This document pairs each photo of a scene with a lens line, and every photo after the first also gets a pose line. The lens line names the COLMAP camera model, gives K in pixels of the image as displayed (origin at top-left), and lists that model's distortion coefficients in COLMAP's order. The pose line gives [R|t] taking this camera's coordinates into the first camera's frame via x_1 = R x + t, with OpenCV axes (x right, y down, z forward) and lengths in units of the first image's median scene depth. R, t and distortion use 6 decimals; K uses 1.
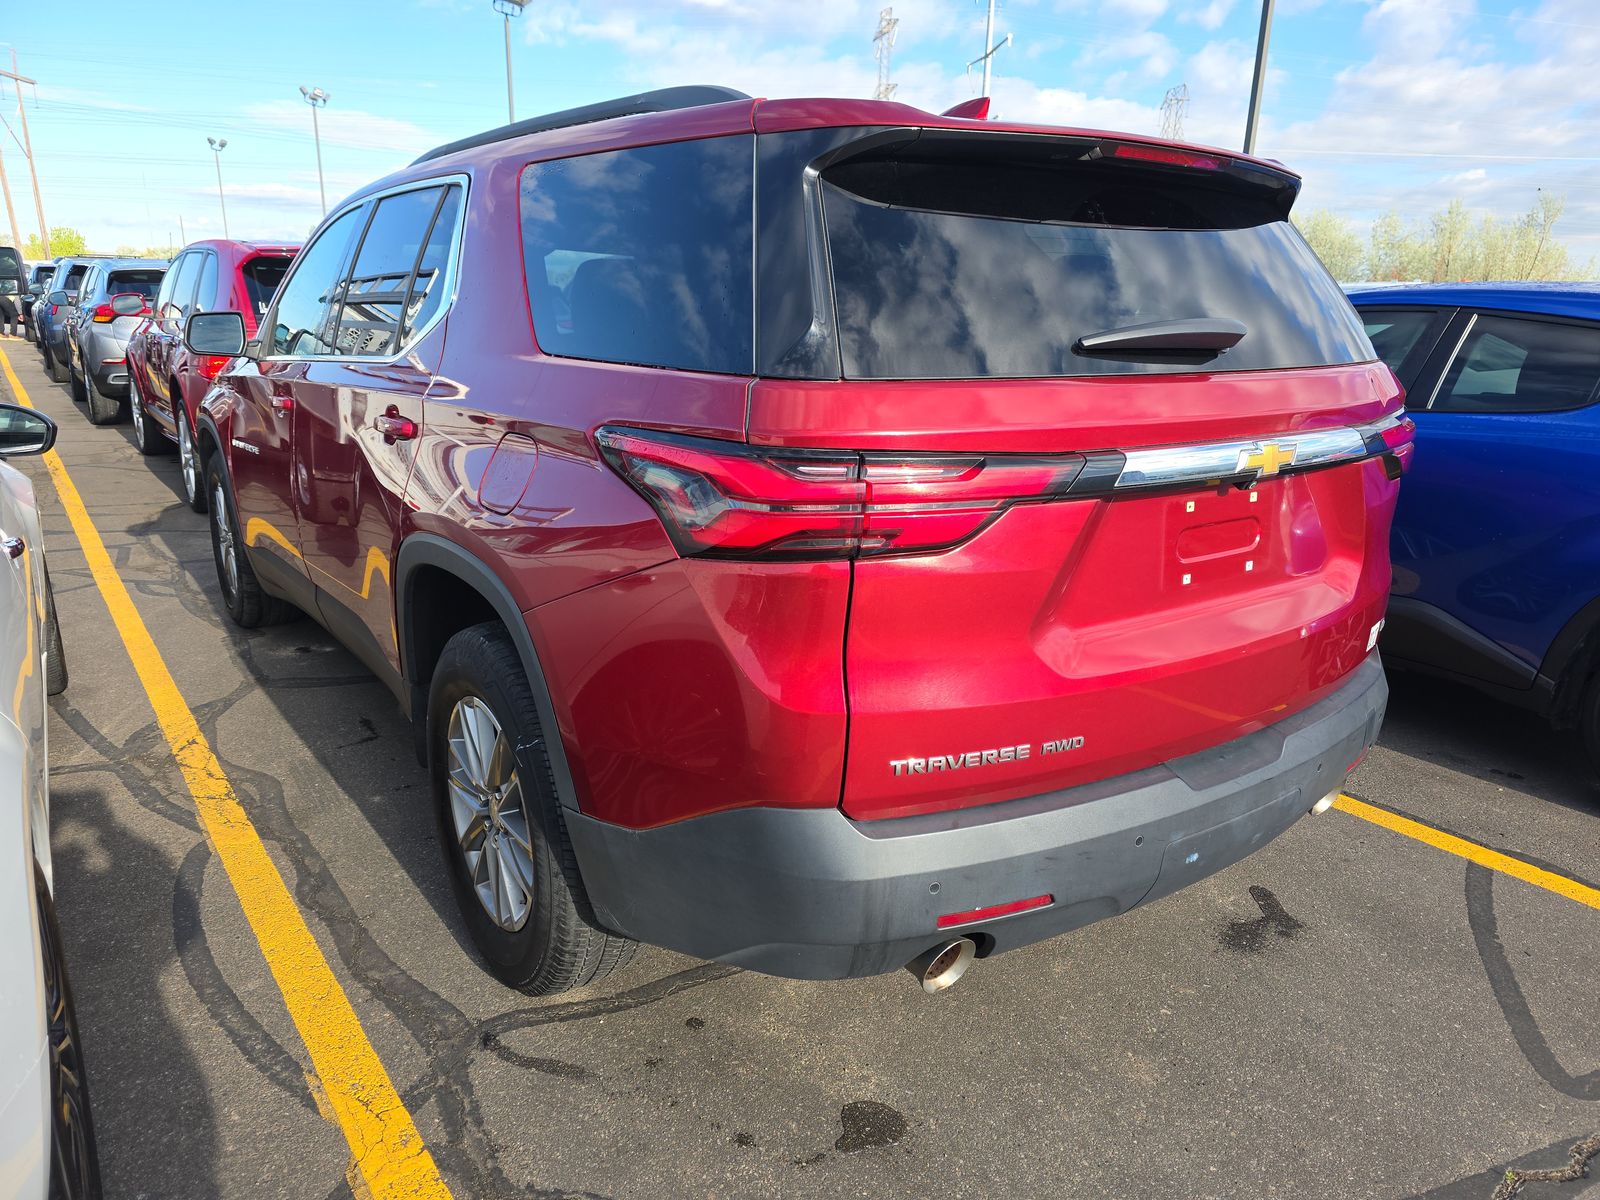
lens RADIAL K [[1066.4, 0, 802.6], [0, 1066.4, 615.5], [0, 0, 1]] dist [0.047606, -0.000547]
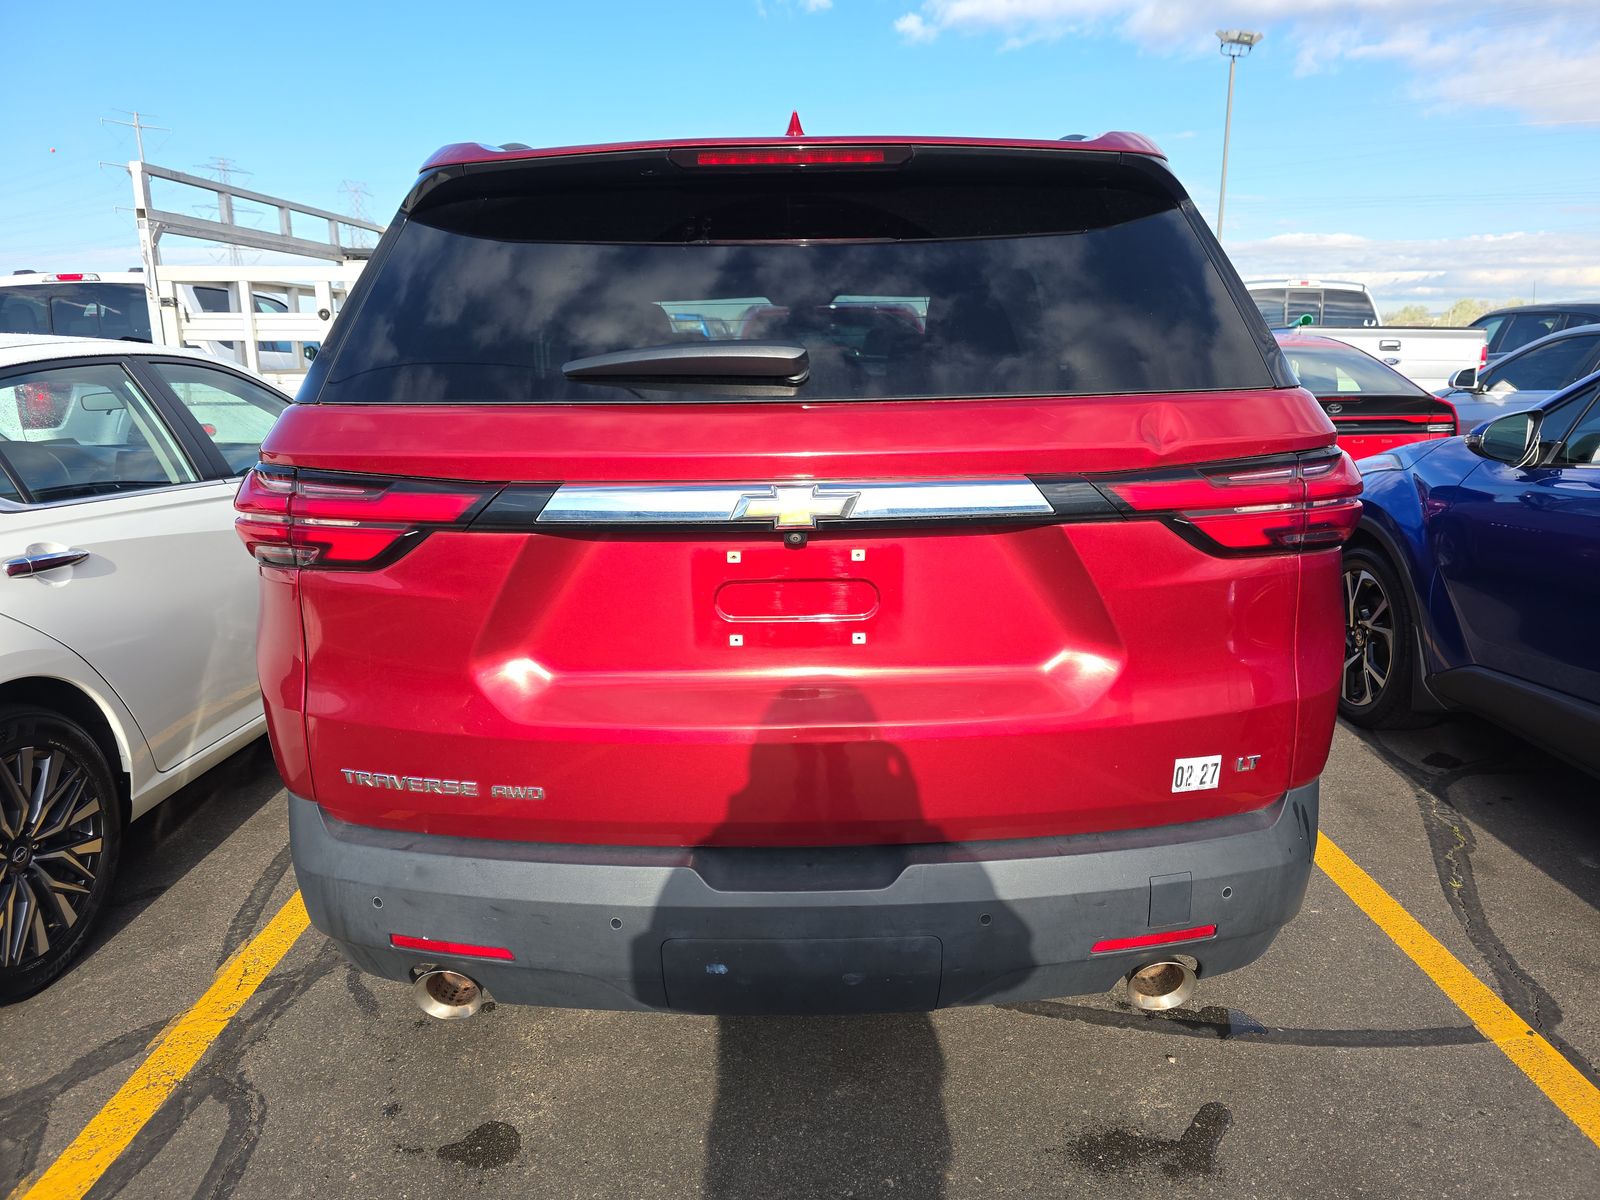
lens RADIAL K [[1055.9, 0, 800.7], [0, 1055.9, 612.3], [0, 0, 1]] dist [0.032977, -0.002050]
pose [[0.809755, 0.106309, -0.577057, 0.841663], [-0.134255, 0.990930, -0.005838, -0.055645], [0.571202, 0.082200, 0.816683, 0.321378]]
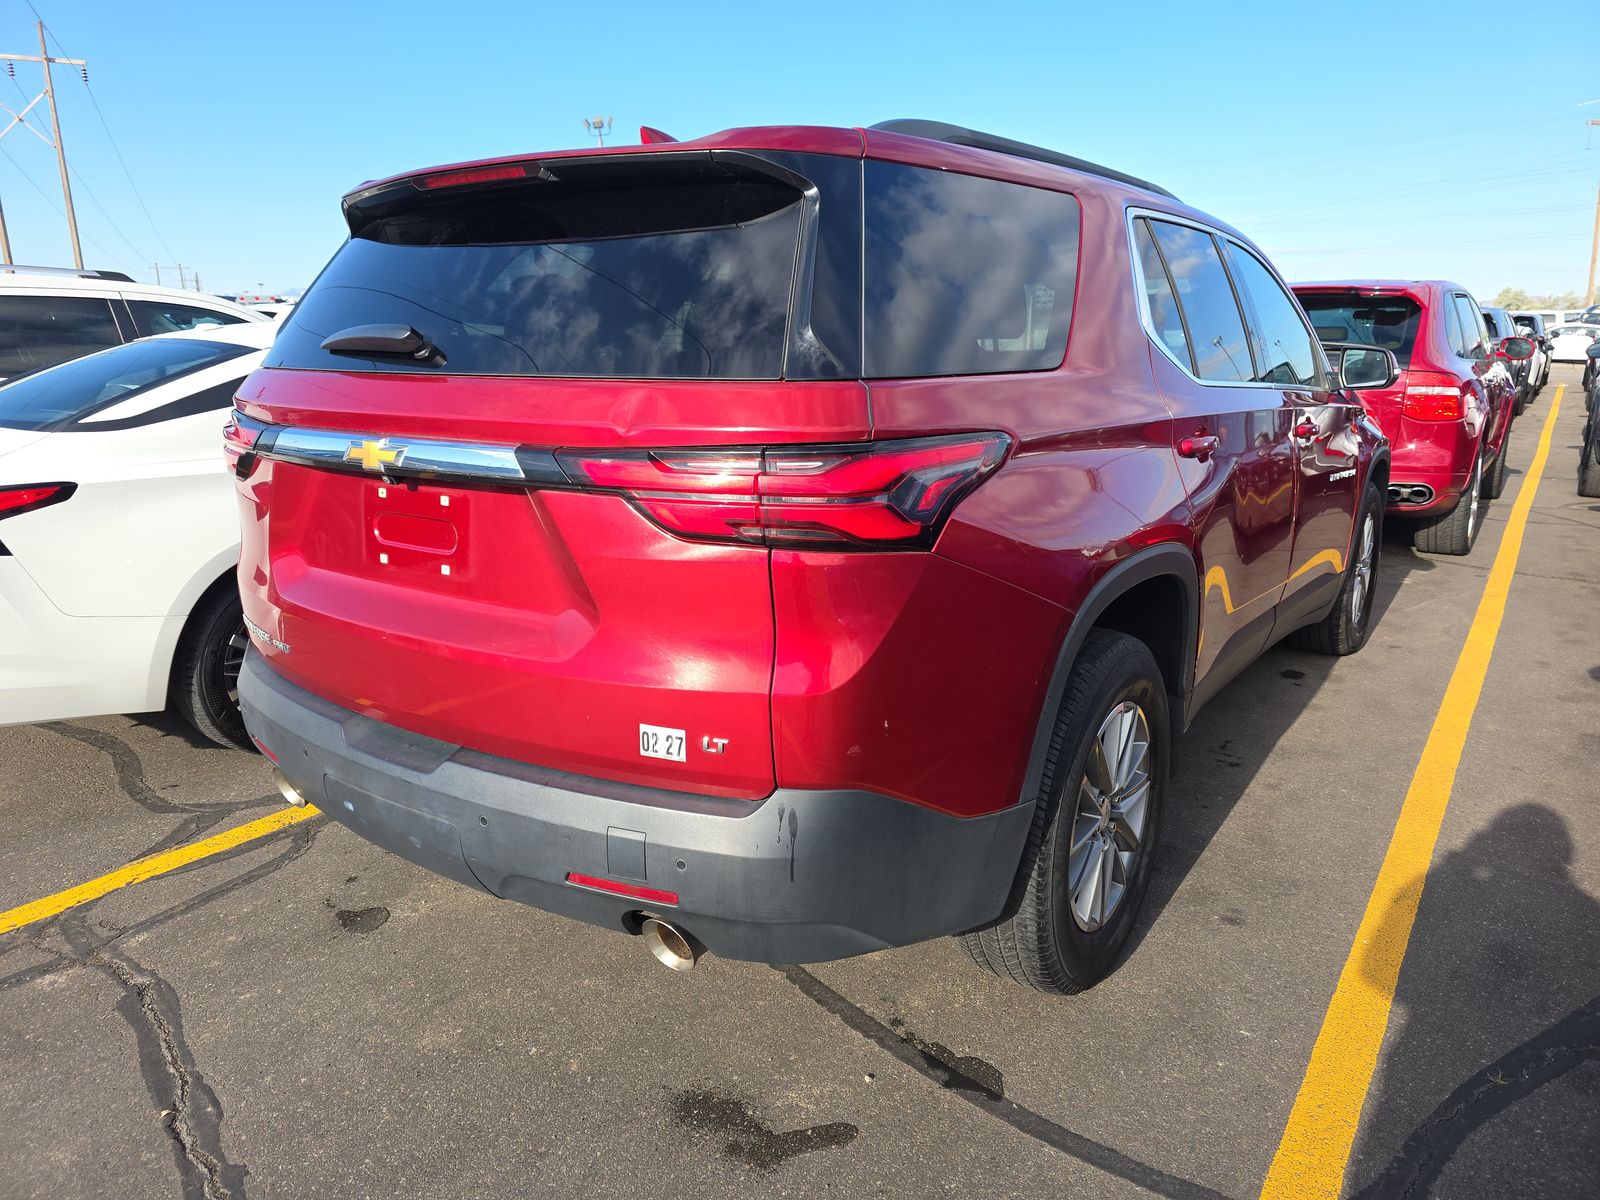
lens RADIAL K [[1077.9, 0, 800.0], [0, 1077.9, 600.0], [0, 0, 1]] dist [0.055250, -0.000793]
pose [[0.315194, 0.200873, -0.927525, 1.461696], [-0.255527, 0.959213, 0.120901, -0.225552], [0.913979, 0.198901, 0.353667, 0.954261]]
